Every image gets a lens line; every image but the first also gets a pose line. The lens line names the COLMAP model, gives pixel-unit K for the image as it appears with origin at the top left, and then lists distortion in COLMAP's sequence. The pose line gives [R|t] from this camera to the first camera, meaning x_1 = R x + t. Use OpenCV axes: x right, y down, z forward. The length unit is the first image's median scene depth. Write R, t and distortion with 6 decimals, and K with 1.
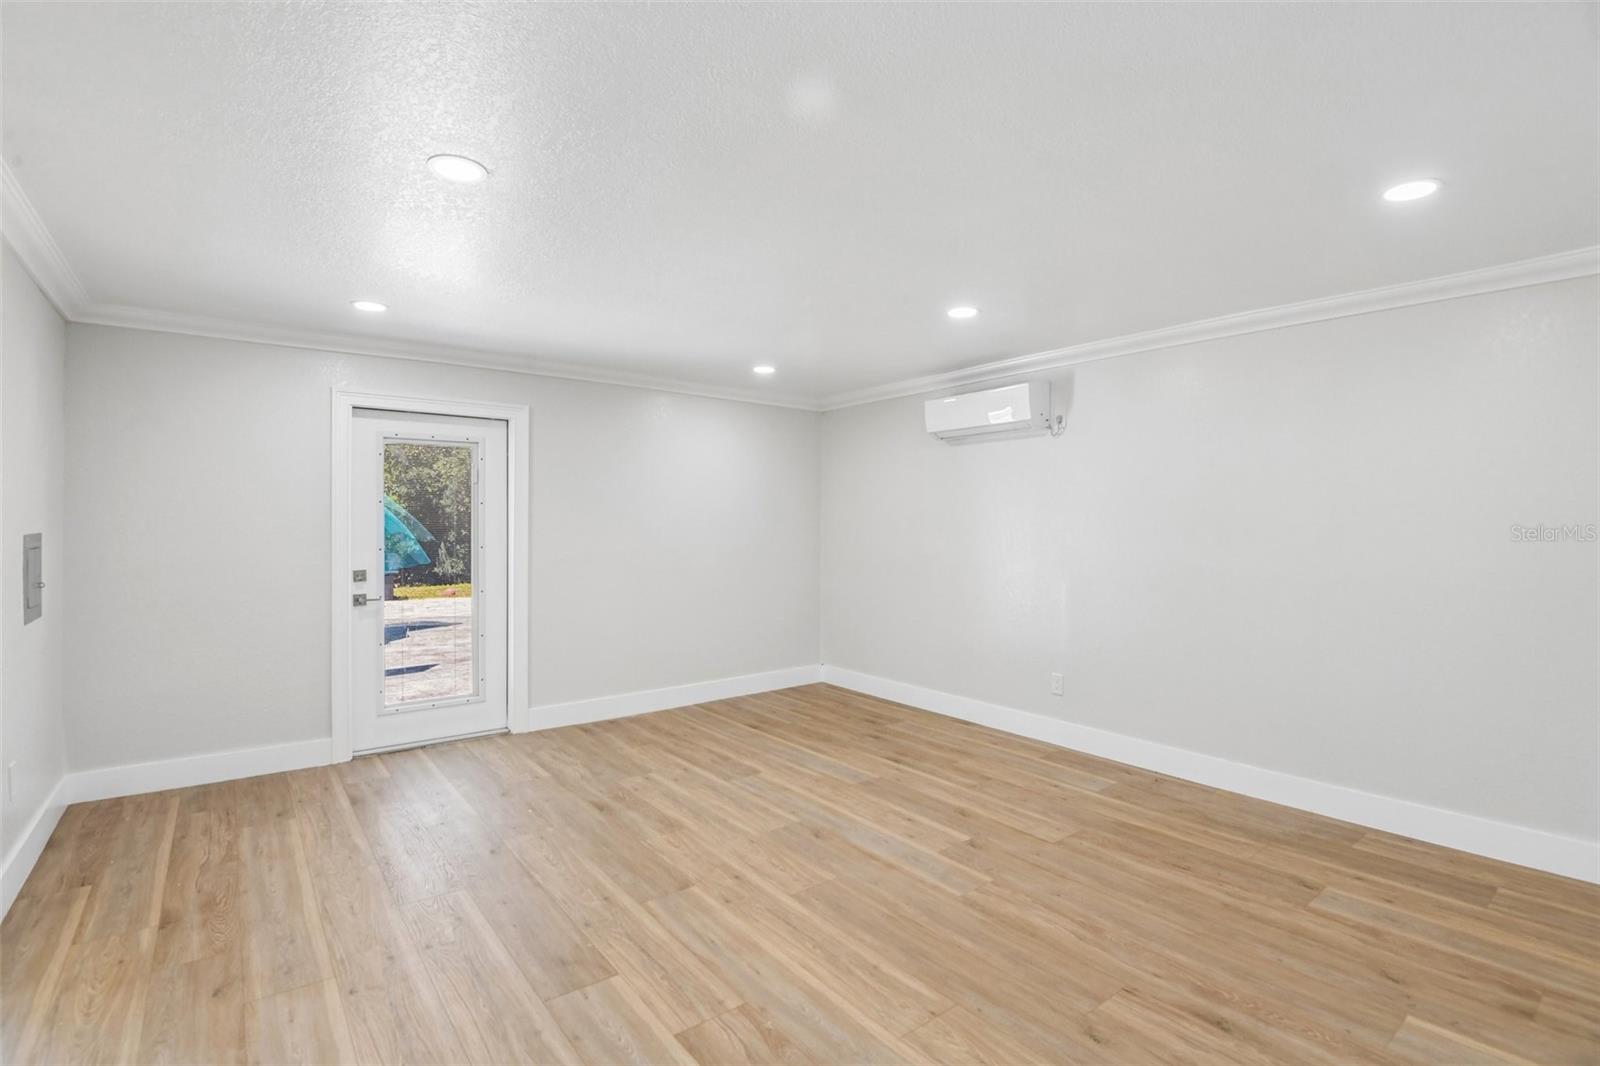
lens RADIAL K [[747.5, 0, 800.8], [0, 747.5, 520.8], [0, 0, 1]] dist [-0.004433, -0.021229]
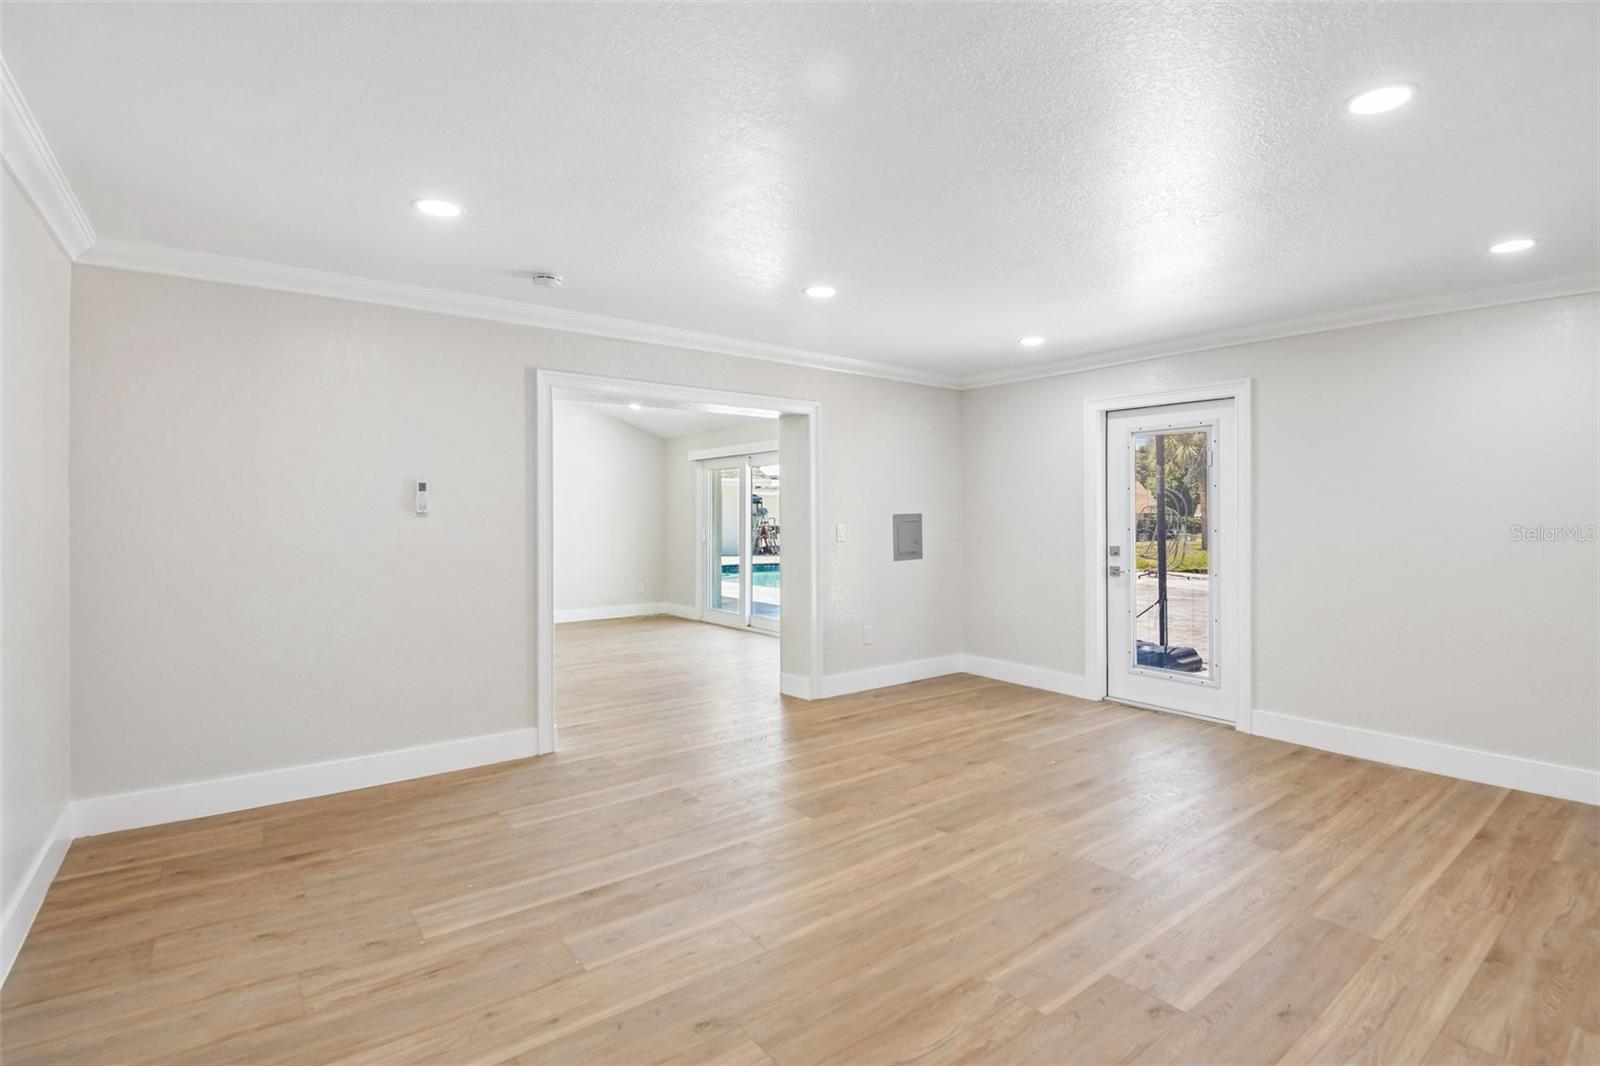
lens RADIAL K [[749.8, 0, 798.1], [0, 749.8, 511.1], [0, 0, 1]] dist [0.001124, -0.018461]
pose [[-0.001559, 0.002168, -0.999996, 0.742662], [0.004398, 0.999988, 0.002161, 0.006461], [0.999989, -0.004395, -0.001569, 0.601009]]
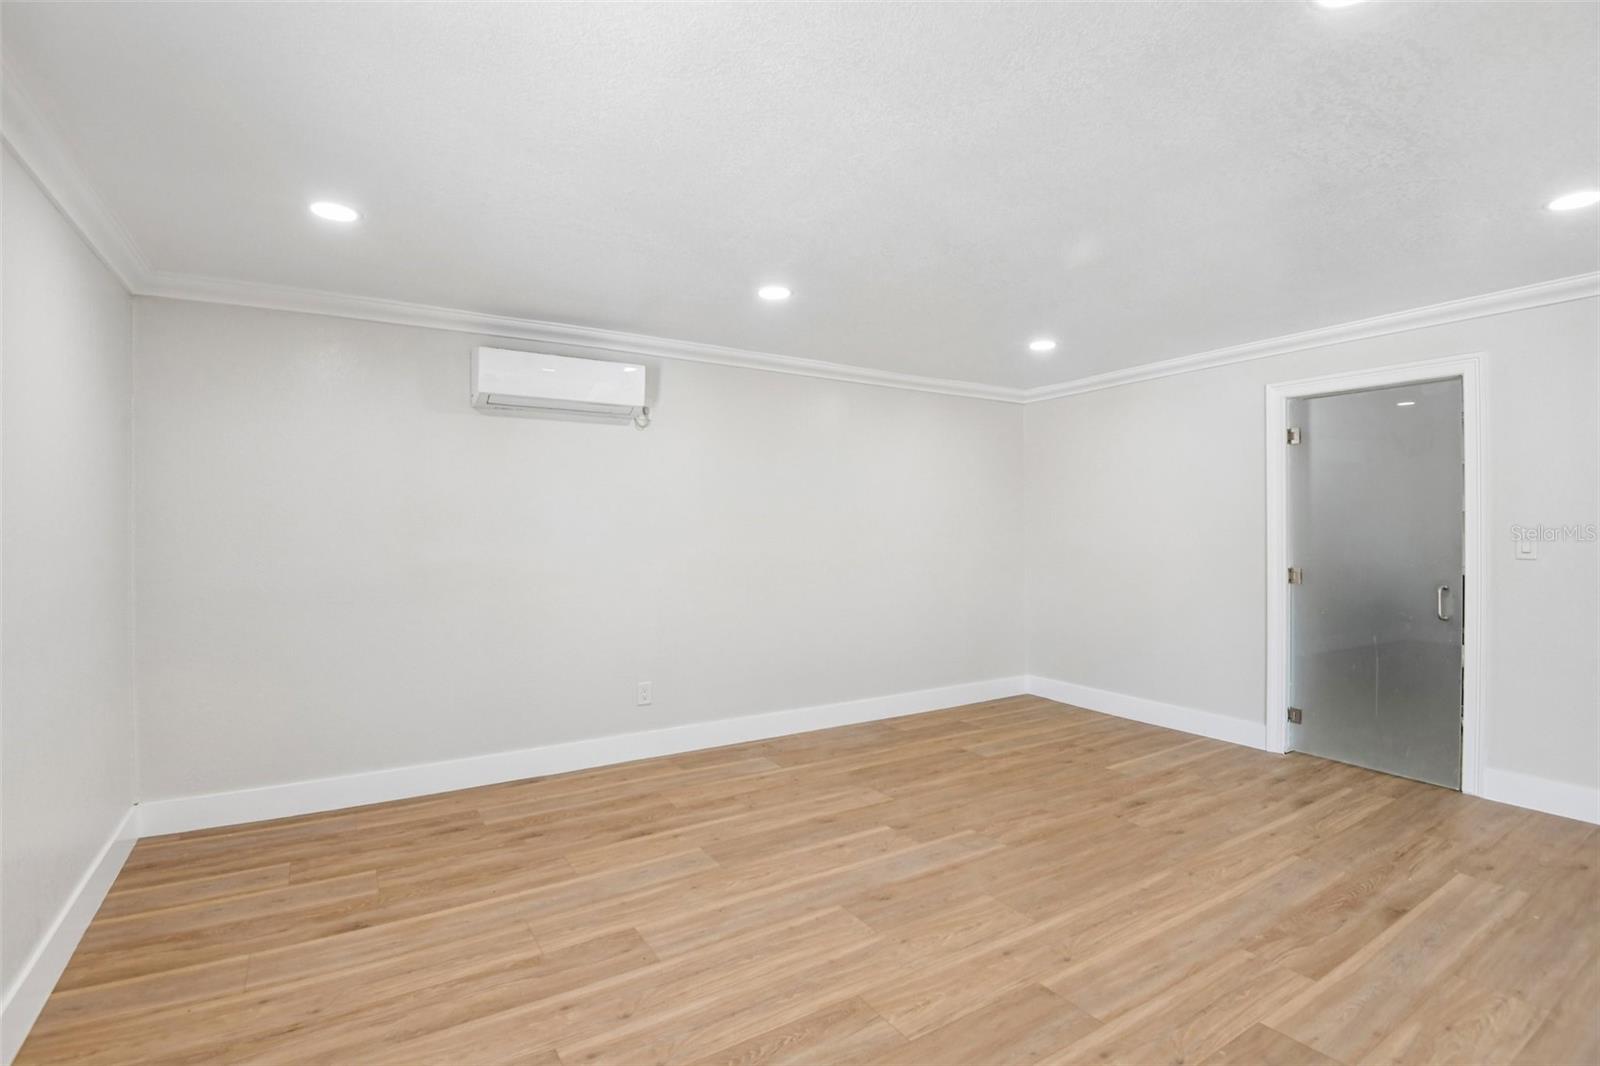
lens RADIAL K [[768.0, 0, 795.8], [0, 768.0, 511.9], [0, 0, 1]] dist [0.013779, -0.040216]
pose [[0.085949, 0.015351, 0.996181, -0.745914], [-0.008162, 0.999859, -0.014703, 0.007244], [-0.996266, -0.006867, 0.086062, 0.912538]]
